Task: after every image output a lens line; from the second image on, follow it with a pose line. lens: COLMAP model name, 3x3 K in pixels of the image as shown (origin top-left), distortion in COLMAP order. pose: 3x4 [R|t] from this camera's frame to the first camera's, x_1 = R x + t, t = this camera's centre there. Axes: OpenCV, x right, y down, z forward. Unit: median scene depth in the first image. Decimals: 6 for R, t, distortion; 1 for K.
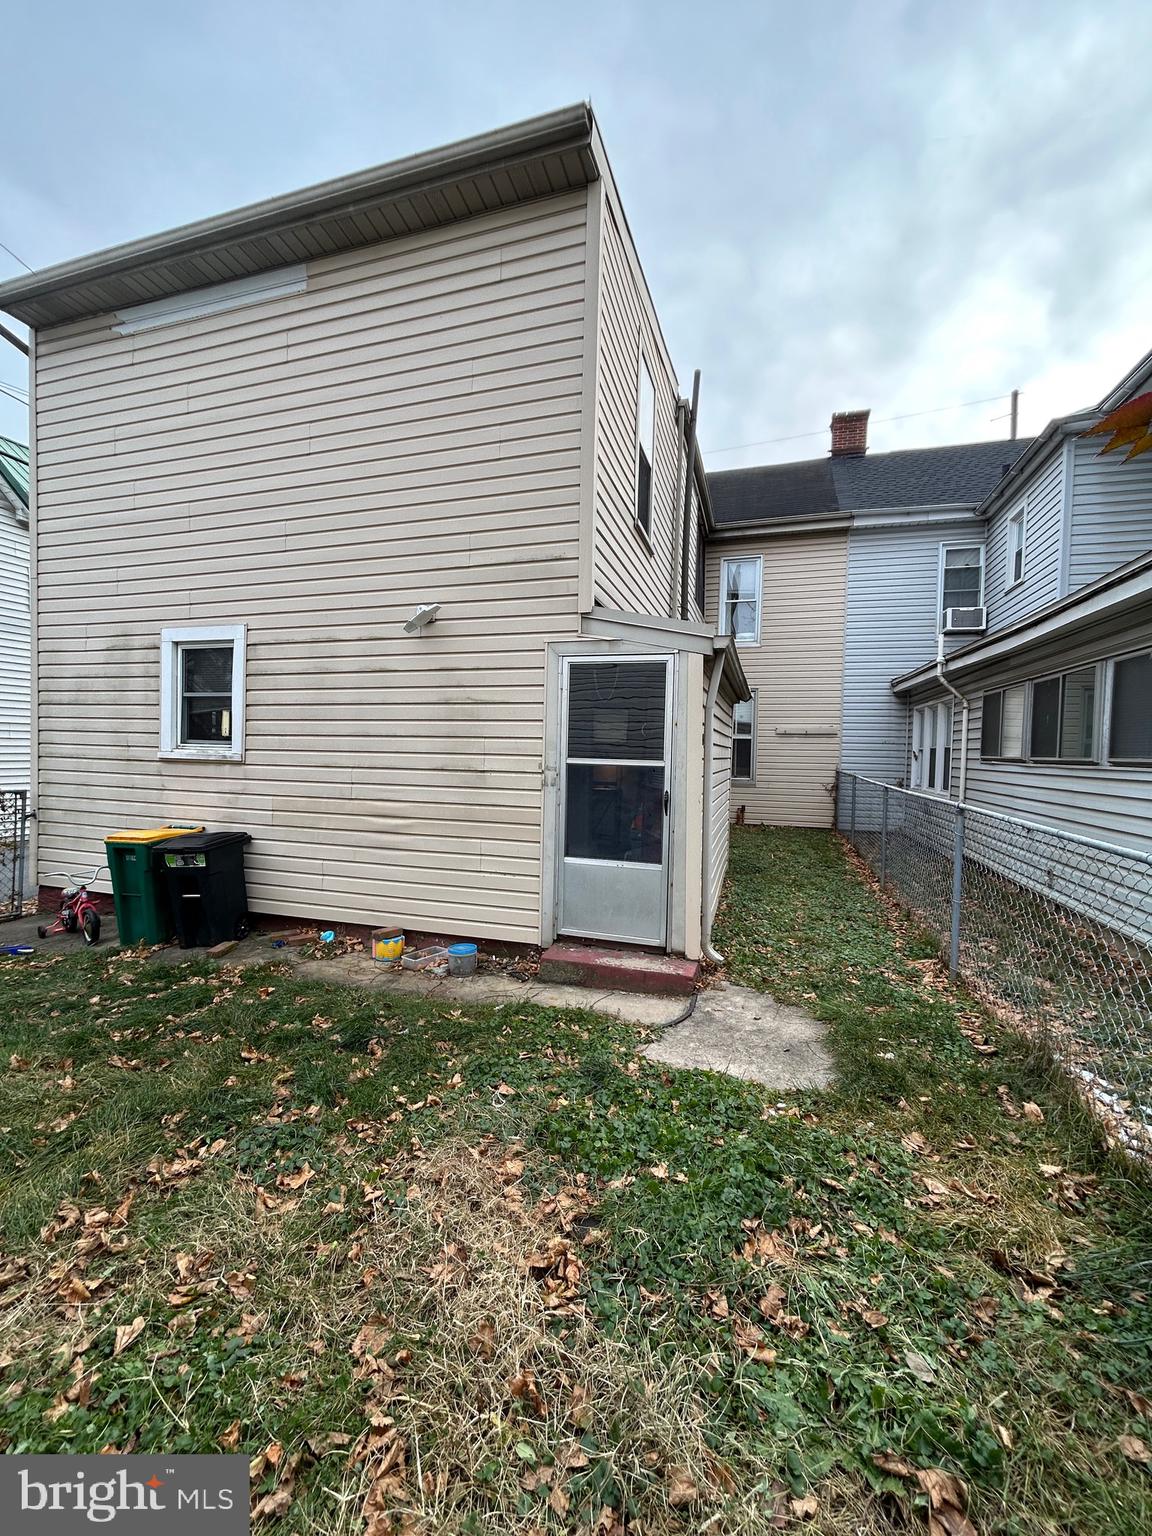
lens RADIAL K [[616.6, 0, 577.3], [0, 616.6, 771.8], [0, 0, 1]] dist [0.000227, 0.000352]
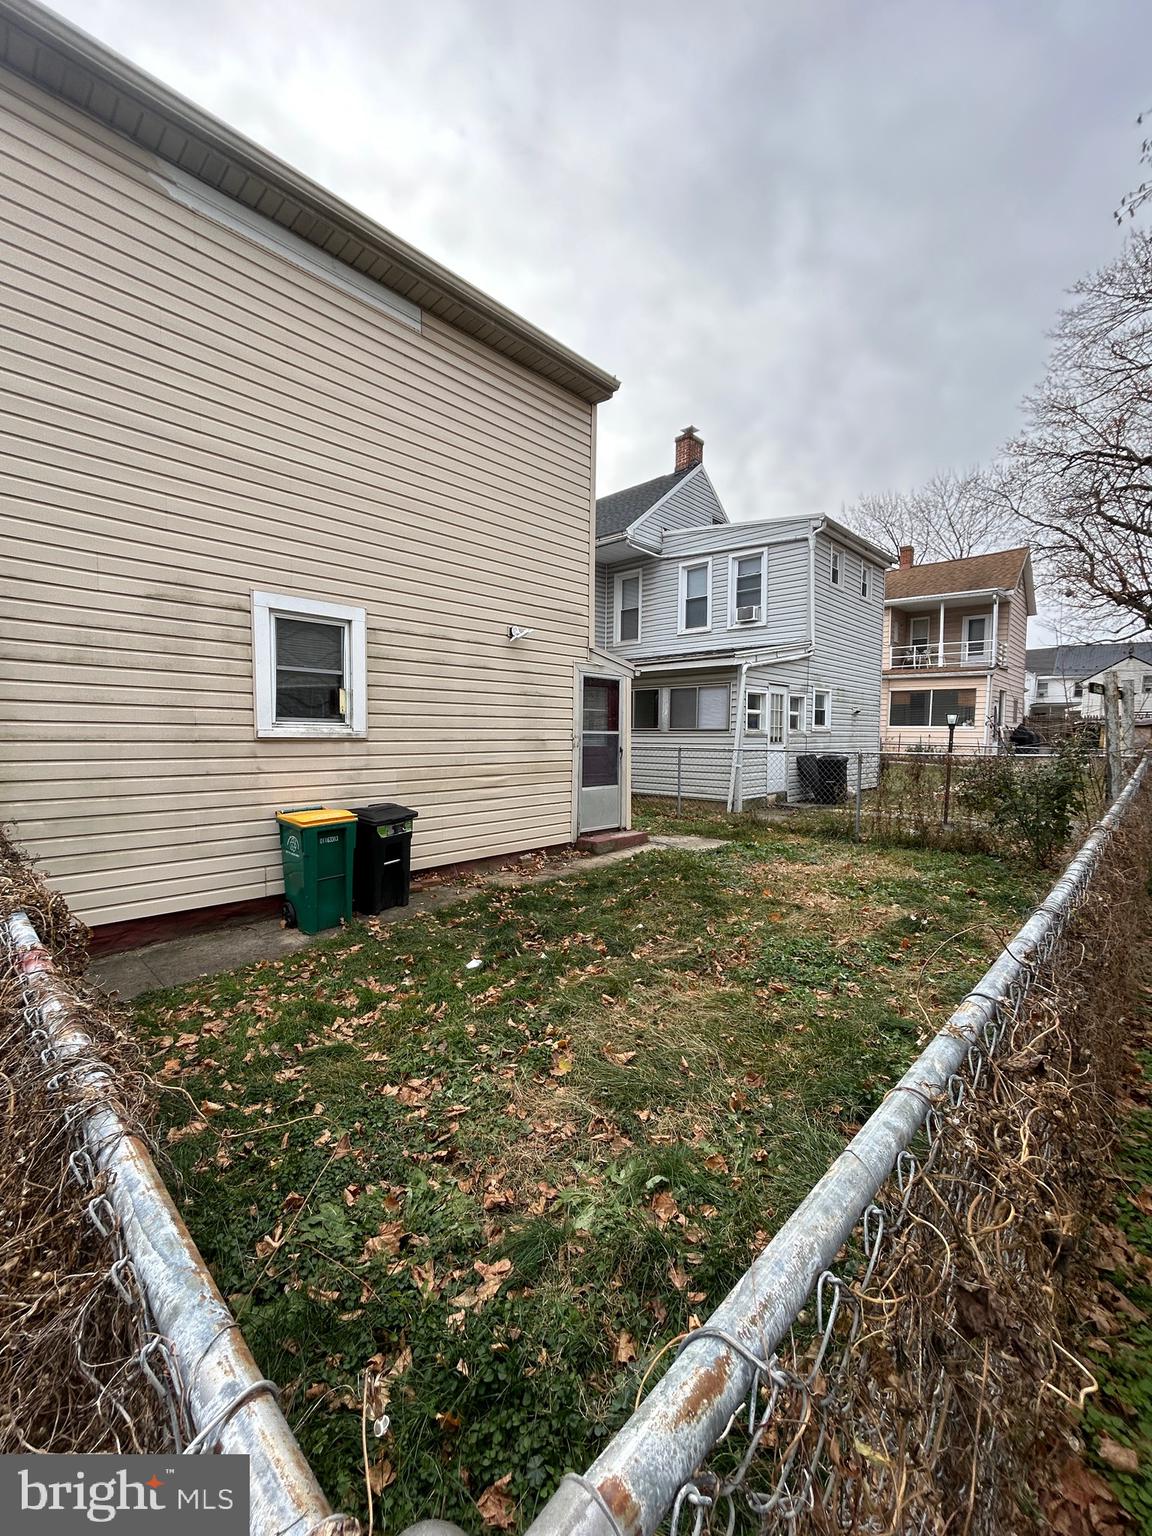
lens RADIAL K [[616.6, 0, 577.3], [0, 616.6, 771.8], [0, 0, 1]] dist [0.000227, 0.000352]
pose [[0.441782, -0.073020, 0.894146, -1.340739], [0.030595, 0.997329, 0.066330, -0.019054], [-0.896600, -0.001947, 0.442836, 0.208125]]
